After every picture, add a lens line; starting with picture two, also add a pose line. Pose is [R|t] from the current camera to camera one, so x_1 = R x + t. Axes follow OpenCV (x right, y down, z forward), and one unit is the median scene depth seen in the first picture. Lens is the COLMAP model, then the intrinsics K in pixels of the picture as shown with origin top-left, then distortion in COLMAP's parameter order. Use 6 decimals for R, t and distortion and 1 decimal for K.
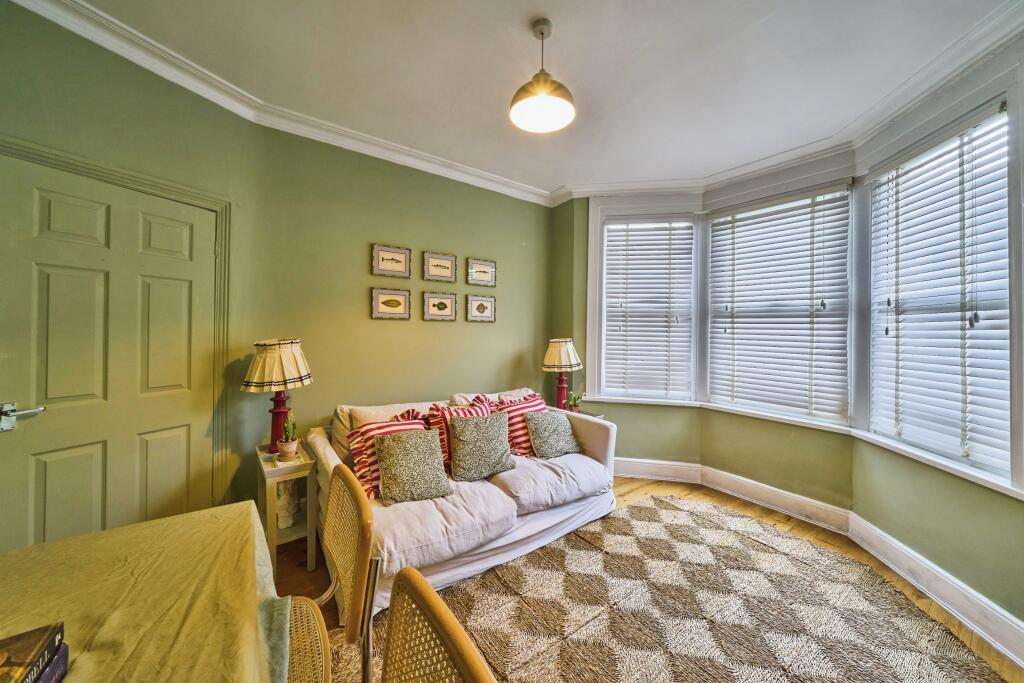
lens RADIAL K [[356.4, 0, 511.7], [0, 356.4, 327.7], [0, 0, 1]] dist [-0.001316, -0.000196]
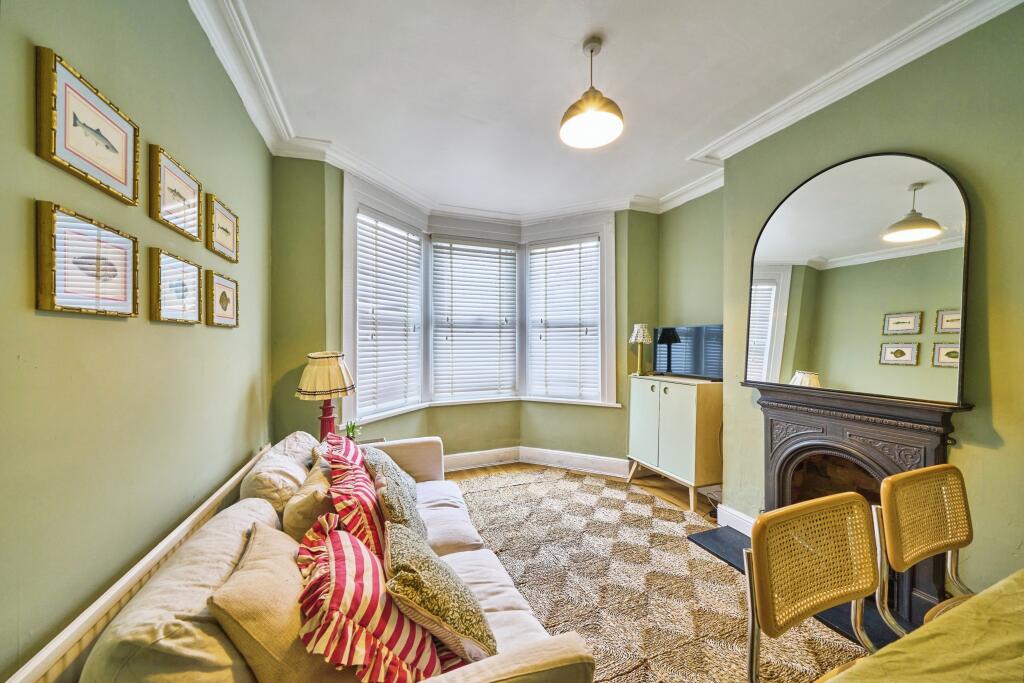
lens RADIAL K [[352.0, 0, 512.0], [0, 352.0, 341.5], [0, 0, 1]] dist [0.000055, 0.000010]
pose [[0.251943, -0.021699, 0.967499, -0.583877], [0.005324, 0.999765, 0.021036, -0.005301], [-0.967727, -0.000149, 0.252000, 0.578279]]
